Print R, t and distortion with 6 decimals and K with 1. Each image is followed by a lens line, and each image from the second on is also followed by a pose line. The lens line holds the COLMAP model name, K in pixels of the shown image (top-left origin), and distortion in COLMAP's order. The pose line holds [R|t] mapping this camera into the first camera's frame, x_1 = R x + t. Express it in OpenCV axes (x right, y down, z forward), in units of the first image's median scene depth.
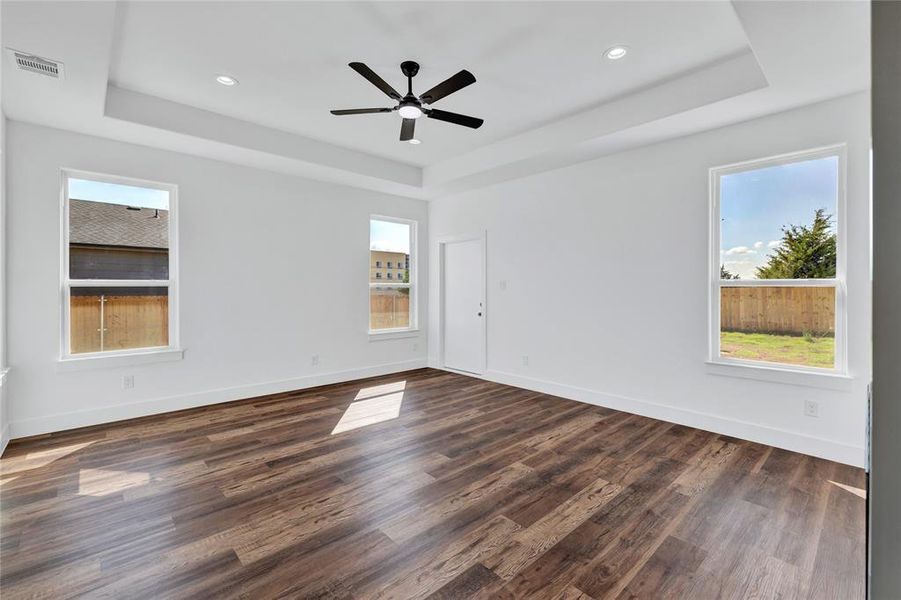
lens RADIAL K [[389.6, 0, 450.0], [0, 389.6, 294.4], [0, 0, 1]] dist [-0.000870, 0.000192]
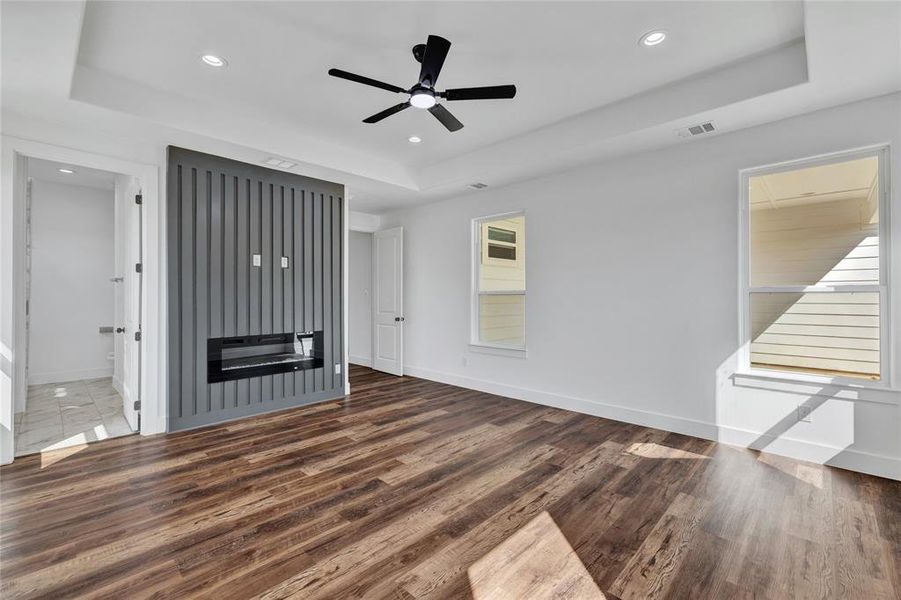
lens RADIAL K [[389.6, 0, 452.0], [0, 389.6, 297.2], [0, 0, 1]] dist [-0.000870, 0.000192]
pose [[-0.997782, -0.003037, -0.066494, -0.108206], [-0.003820, 0.999925, 0.011650, -0.024102], [0.066454, 0.011878, -0.997719, 1.879647]]
